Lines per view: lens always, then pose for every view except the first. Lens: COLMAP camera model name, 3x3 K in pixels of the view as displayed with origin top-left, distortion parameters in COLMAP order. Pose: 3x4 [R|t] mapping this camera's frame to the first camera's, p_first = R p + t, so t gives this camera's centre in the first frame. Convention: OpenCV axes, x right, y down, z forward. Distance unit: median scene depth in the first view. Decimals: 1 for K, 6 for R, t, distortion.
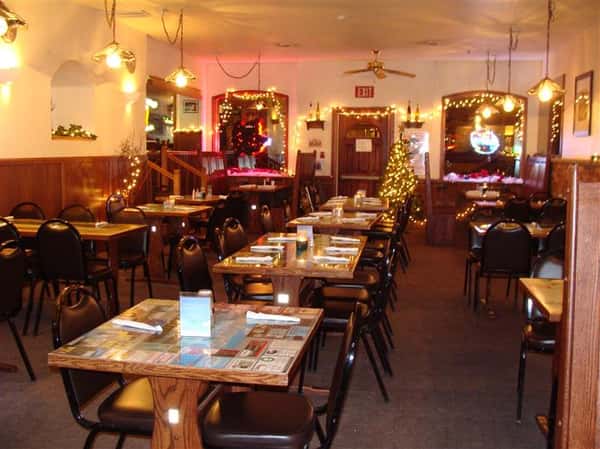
lens RADIAL K [[676.2, 0, 300.0], [0, 676.2, 224.5], [0, 0, 1]] dist [-0.180727, 0.175371]
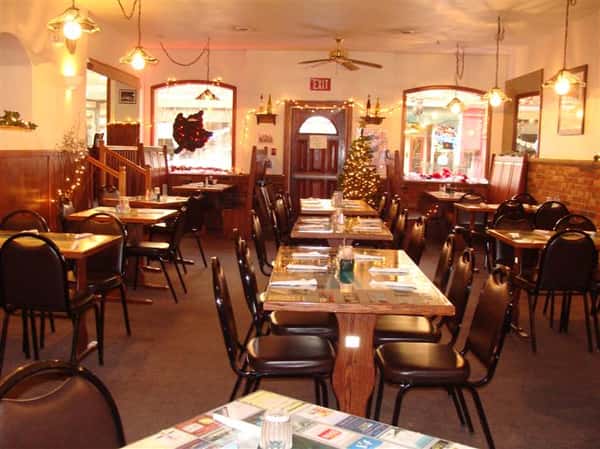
lens RADIAL K [[676.2, 0, 300.0], [0, 676.2, 224.5], [0, 0, 1]] dist [-0.180727, 0.175371]
pose [[0.990494, -0.001506, 0.137546, -0.064679], [0.001001, 0.999993, 0.003741, -0.008090], [-0.137551, -0.003568, 0.990488, 0.094373]]
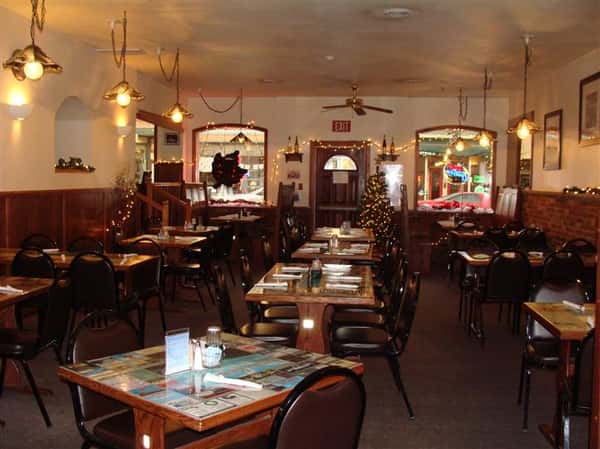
lens RADIAL K [[676.2, 0, 300.0], [0, 676.2, 224.5], [0, 0, 1]] dist [-0.180727, 0.175371]
pose [[0.997972, -0.001195, 0.063651, -0.037920], [0.003842, 0.999132, -0.041473, -0.002044], [-0.063546, 0.041634, 0.997110, -0.033631]]
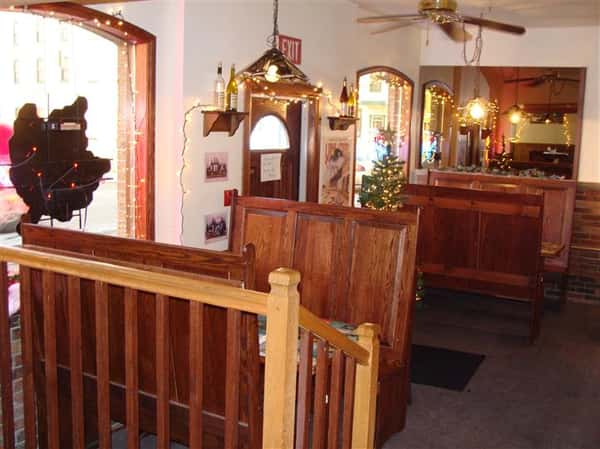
lens RADIAL K [[676.2, 0, 300.0], [0, 676.2, 224.5], [0, 0, 1]] dist [-0.180727, 0.175371]
pose [[0.339208, -0.144436, 0.929557, -0.365392], [0.074580, 0.989161, 0.126482, -0.150695], [-0.937751, 0.026422, 0.346303, 0.921055]]
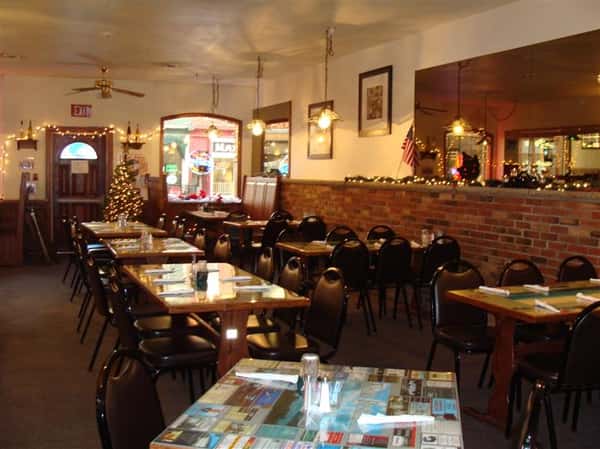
lens RADIAL K [[676.2, 0, 300.0], [0, 676.2, 224.5], [0, 0, 1]] dist [-0.180727, 0.175371]
pose [[0.849332, -0.035444, 0.526668, -0.153713], [0.049424, 0.998700, -0.012493, -0.009858], [-0.525541, 0.036640, 0.849979, 0.047540]]
